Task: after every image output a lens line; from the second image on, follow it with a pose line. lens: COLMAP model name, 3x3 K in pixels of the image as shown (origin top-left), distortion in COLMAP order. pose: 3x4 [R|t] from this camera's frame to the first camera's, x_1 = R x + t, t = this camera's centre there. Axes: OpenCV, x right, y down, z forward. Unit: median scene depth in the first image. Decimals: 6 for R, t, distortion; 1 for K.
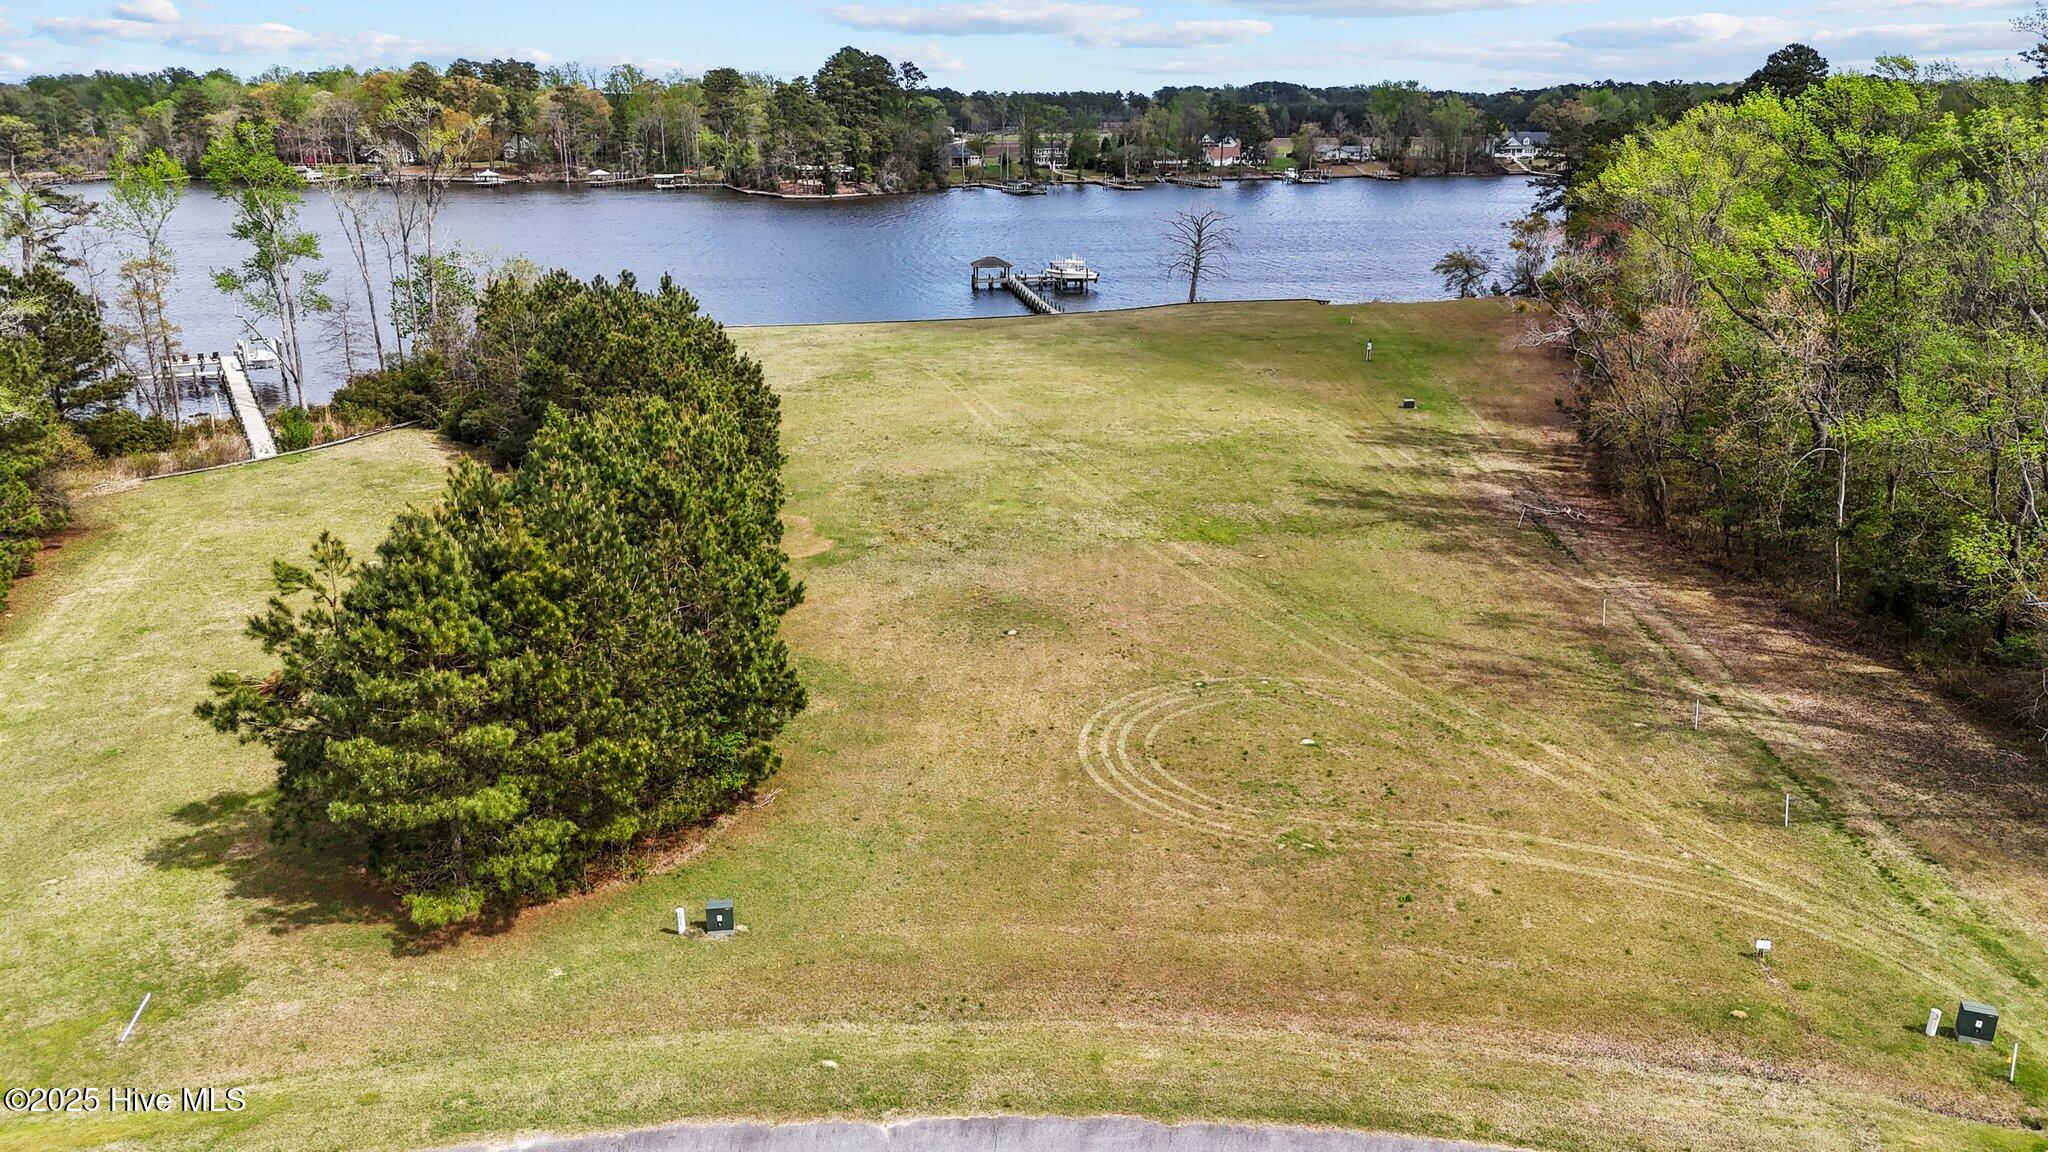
lens RADIAL K [[1505.8, 0, 1023.7], [0, 1505.8, 582.8], [0, 0, 1]] dist [0.077452, -0.076337]
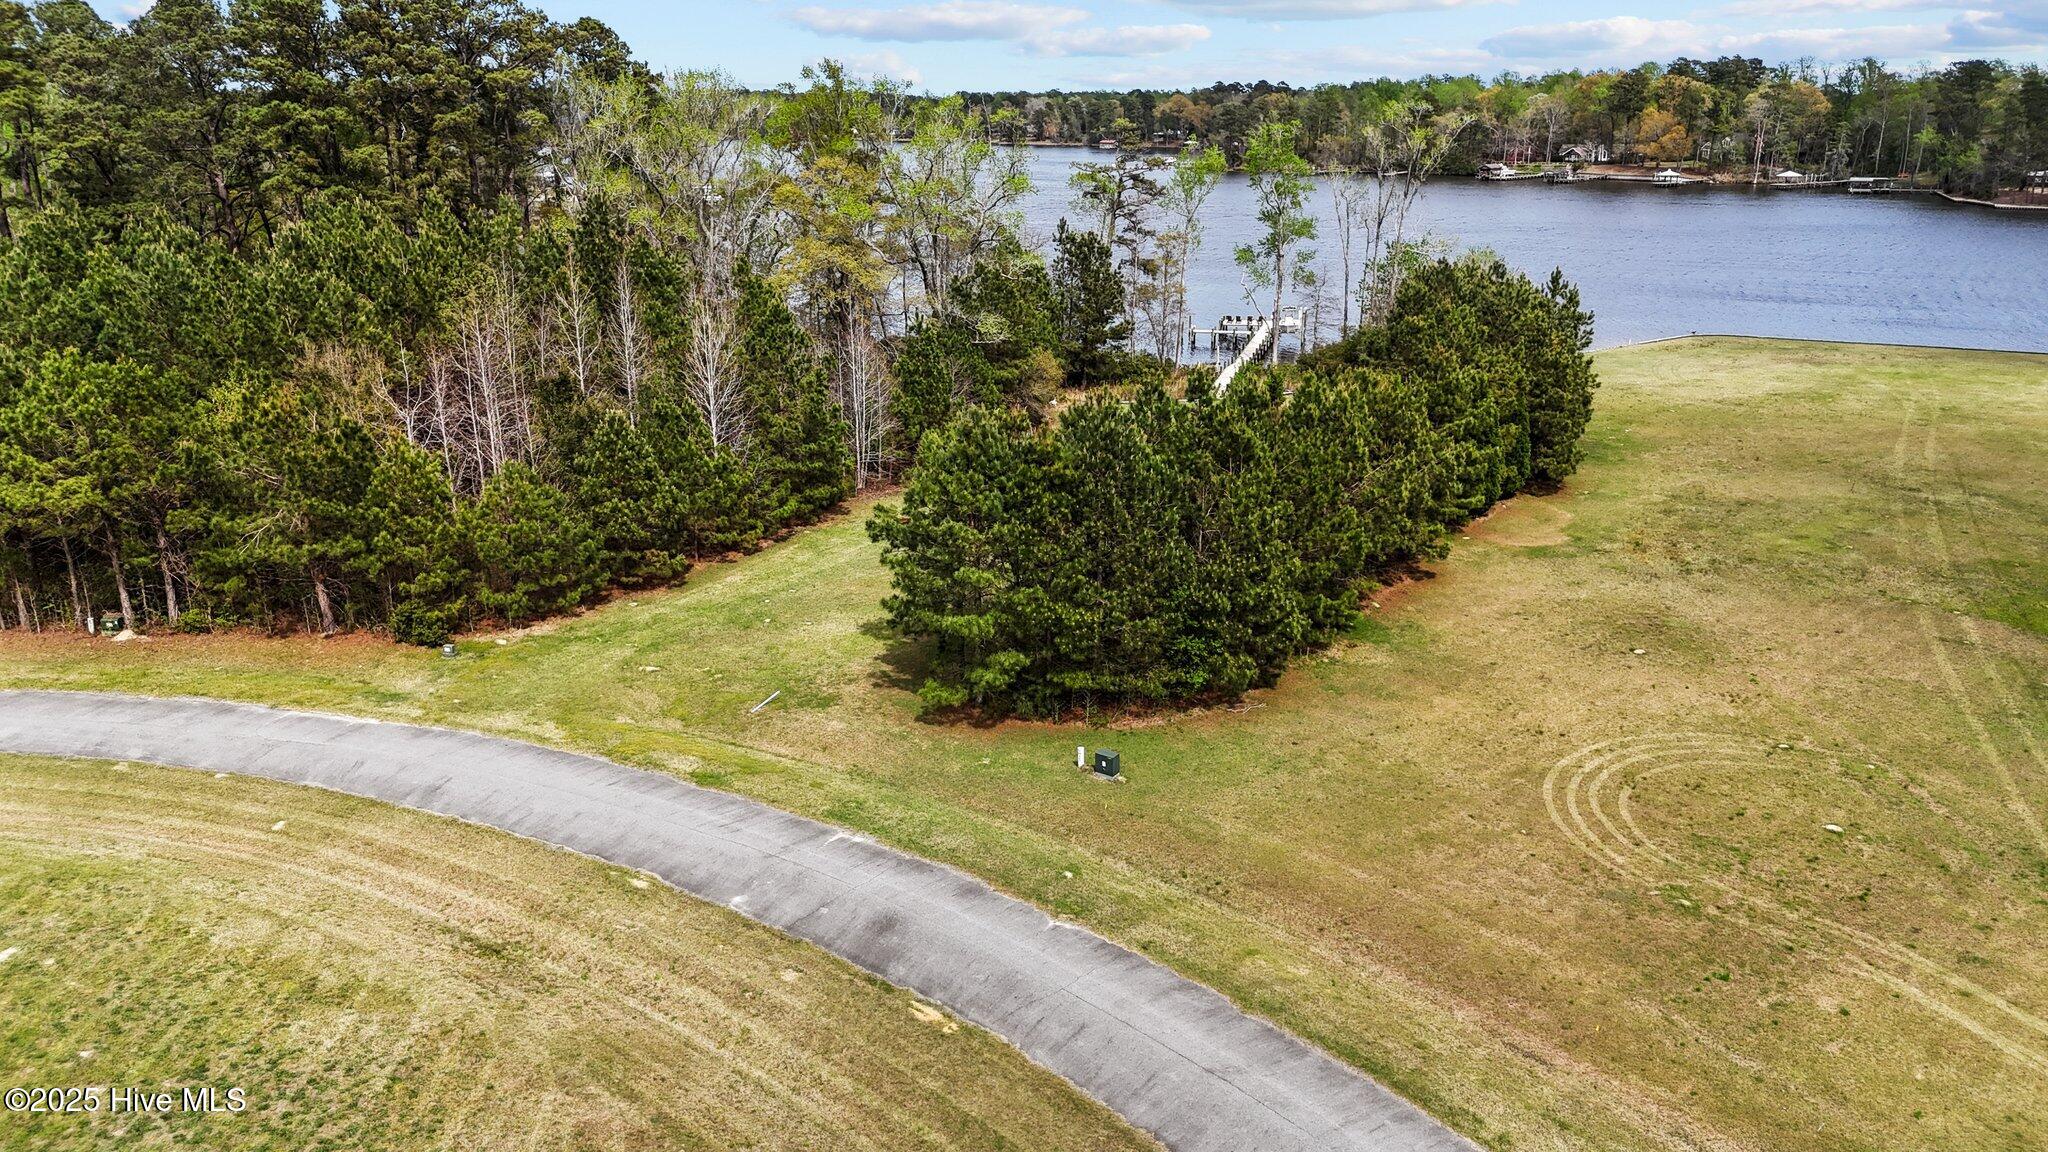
lens RADIAL K [[1495.0, 0, 1027.0], [0, 1495.0, 585.7], [0, 0, 1]] dist [0.075727, -0.069802]
pose [[0.725765, 0.210076, -0.655082, 0.239737], [-0.207713, 0.974709, 0.082451, -0.004374], [0.655836, 0.076229, 0.751045, 0.011569]]
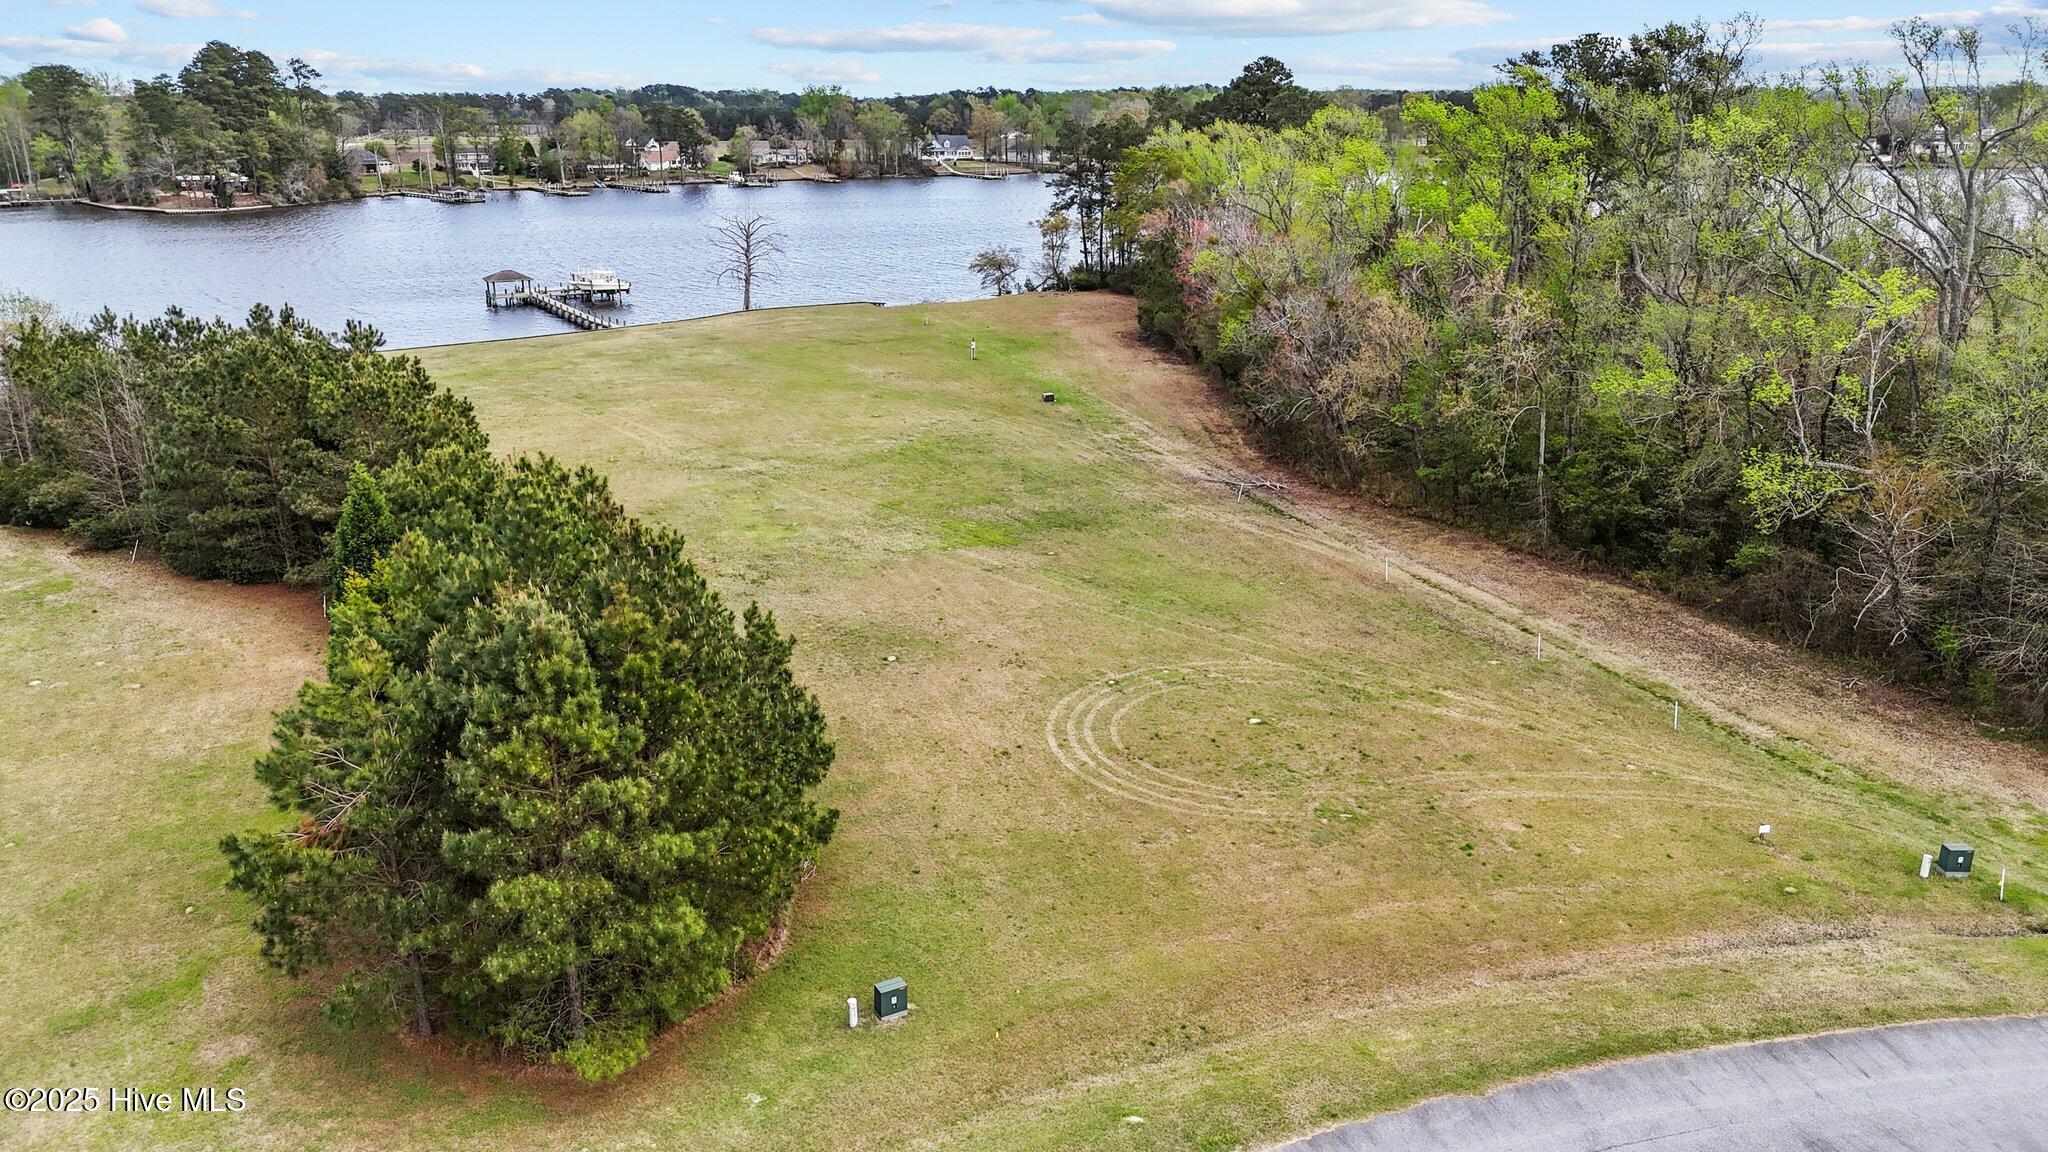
lens RADIAL K [[1505.8, 0, 1023.7], [0, 1505.8, 582.8], [0, 0, 1]] dist [0.077452, -0.076337]
pose [[0.925732, -0.116896, 0.359660, -0.194741], [0.117584, 0.992861, 0.020048, -0.017450], [-0.359436, 0.023731, 0.932868, 0.050908]]
